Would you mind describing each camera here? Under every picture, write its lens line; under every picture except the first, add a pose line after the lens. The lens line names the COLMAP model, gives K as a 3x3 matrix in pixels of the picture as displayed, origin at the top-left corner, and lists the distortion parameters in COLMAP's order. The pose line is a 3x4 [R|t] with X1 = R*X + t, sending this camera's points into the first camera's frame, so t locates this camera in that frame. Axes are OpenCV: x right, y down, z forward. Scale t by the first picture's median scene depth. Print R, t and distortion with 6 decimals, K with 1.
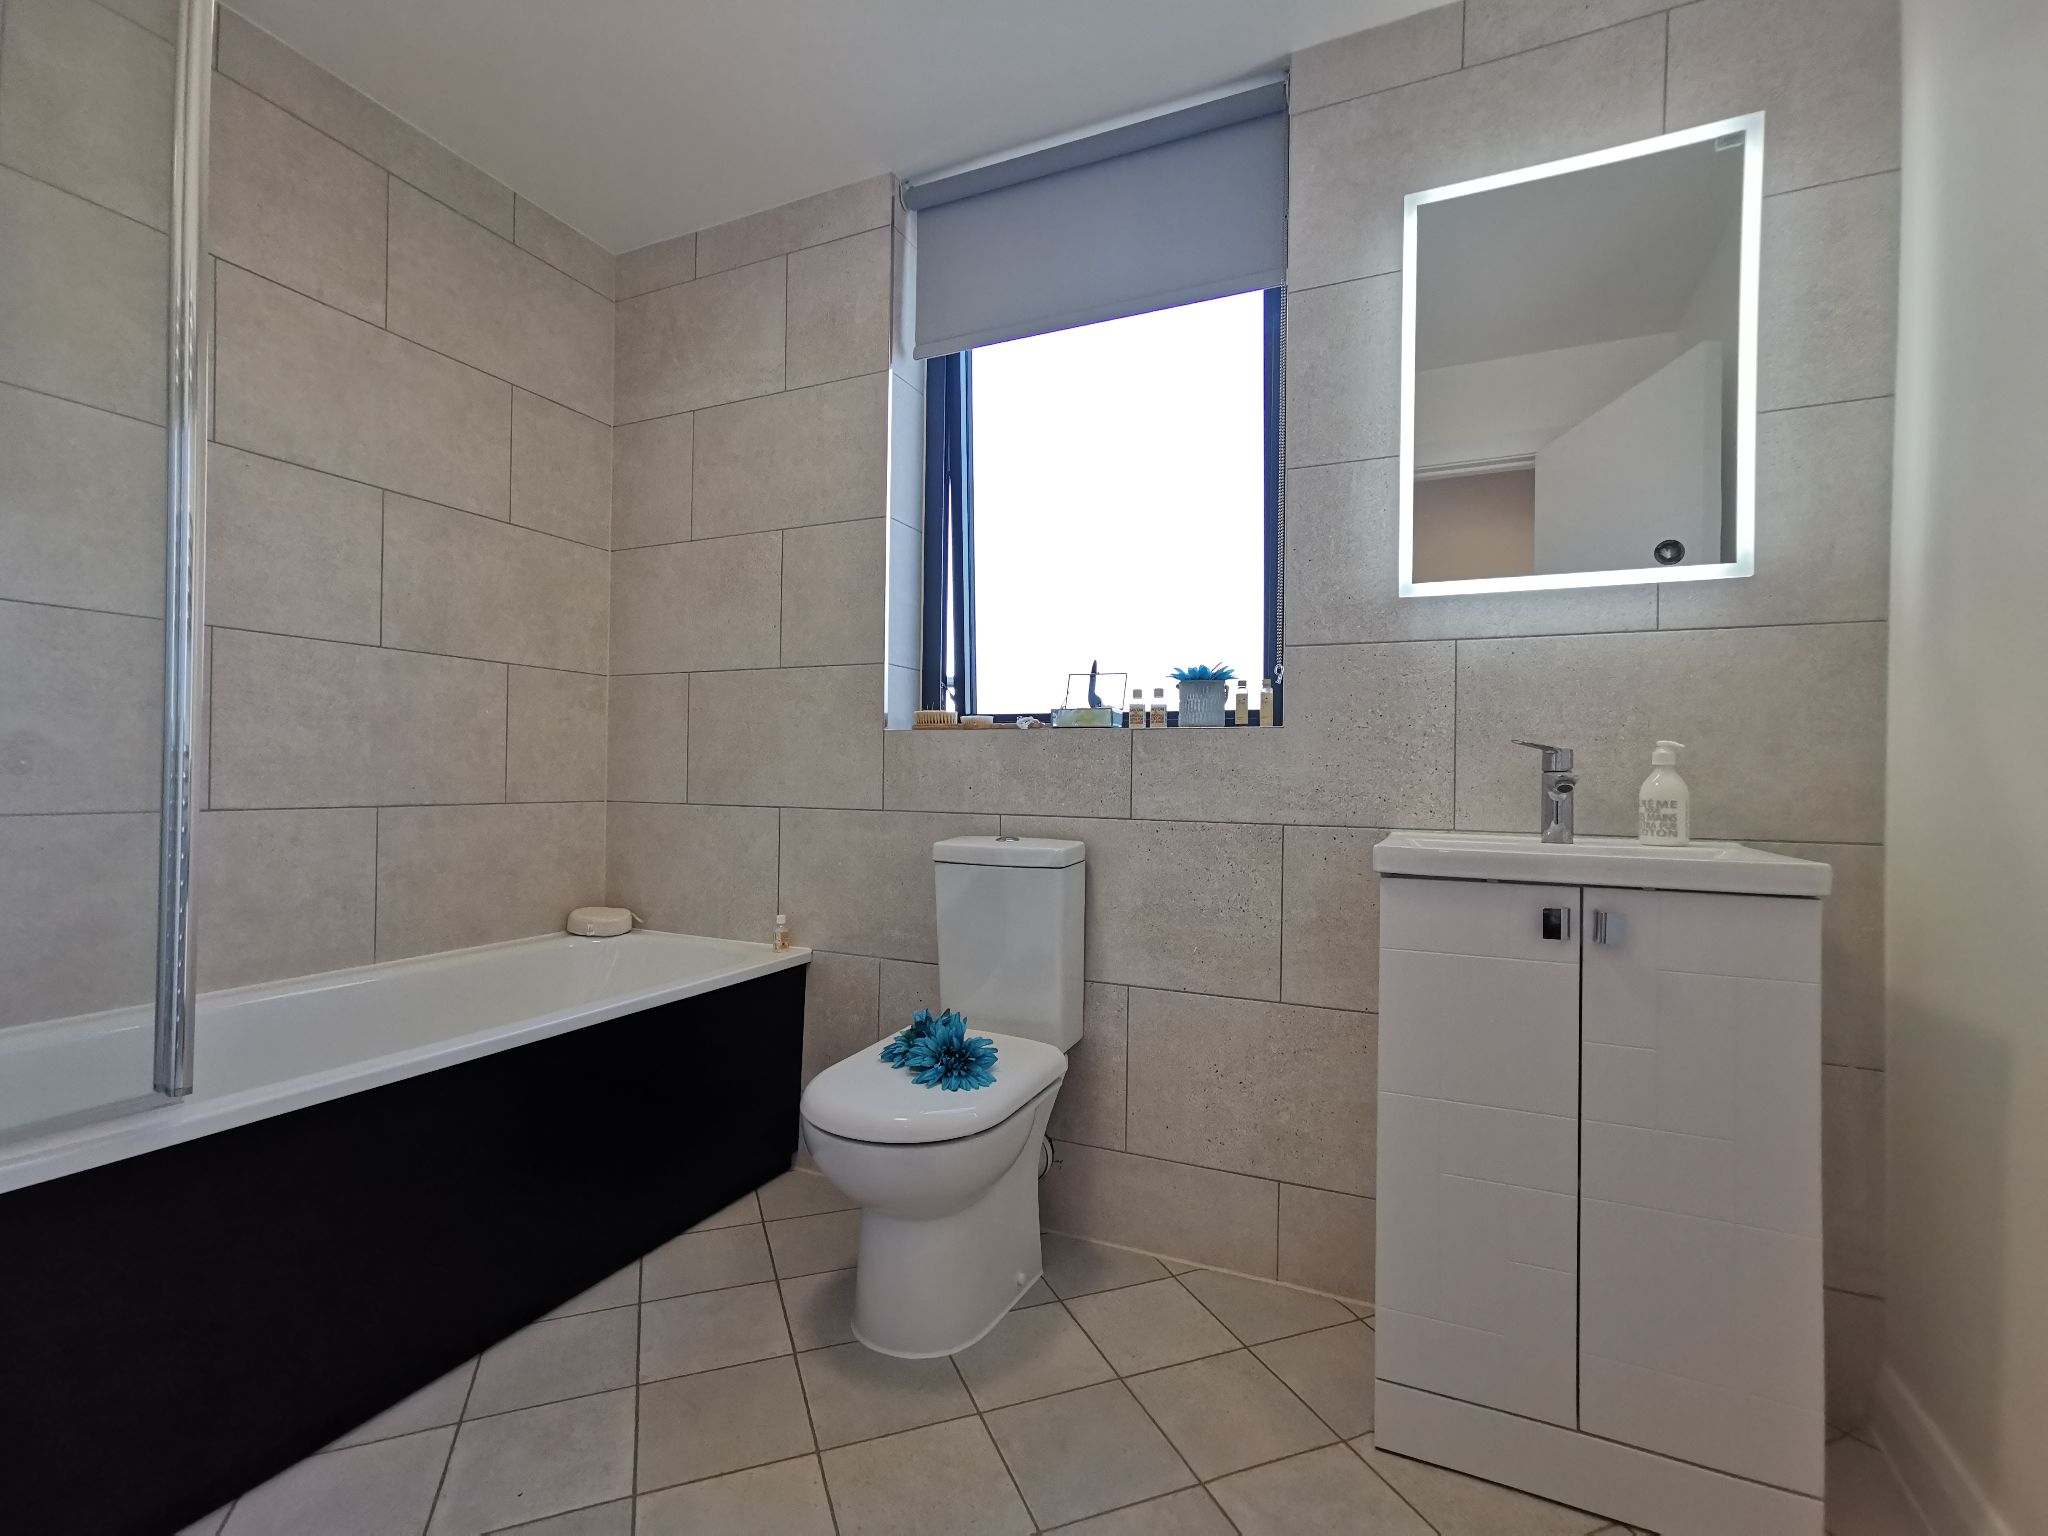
lens RADIAL K [[938.1, 0, 1021.2], [0, 938.1, 774.5], [0, 0, 1]] dist [-0.007798, 0.003587]
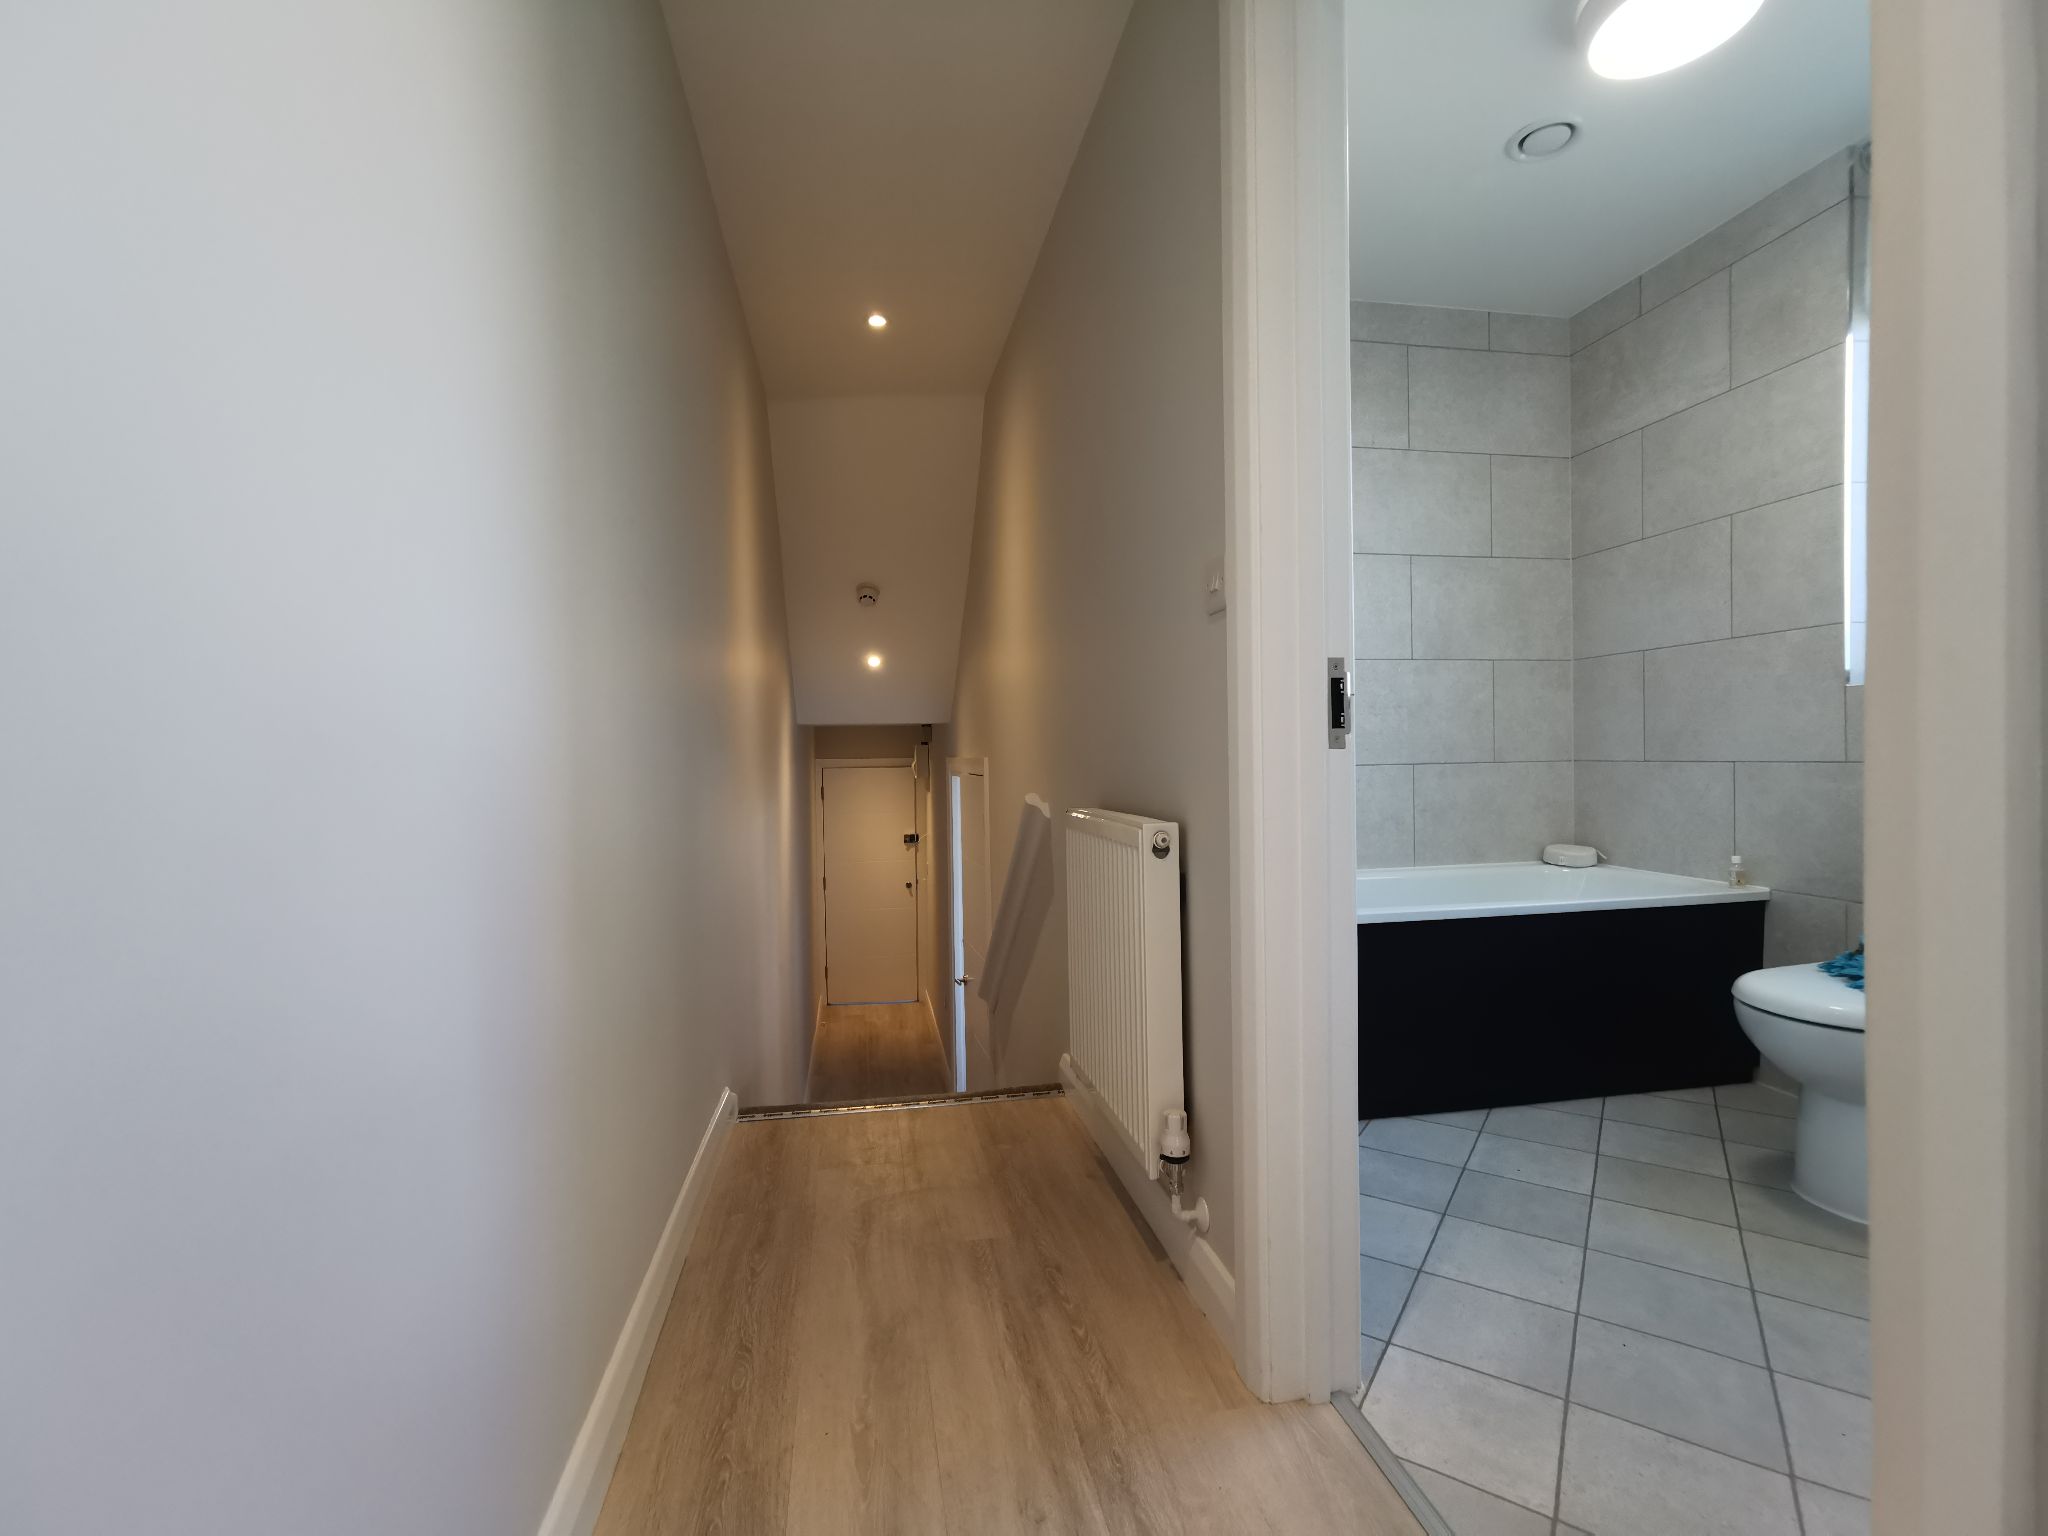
lens RADIAL K [[938.1, 0, 1019.4], [0, 938.1, 767.8], [0, 0, 1]] dist [-0.007798, 0.003587]
pose [[0.570397, -0.012801, -0.821269, 0.175840], [0.025308, 0.999678, 0.001995, 0.018322], [0.820979, -0.021923, 0.570537, -0.347945]]
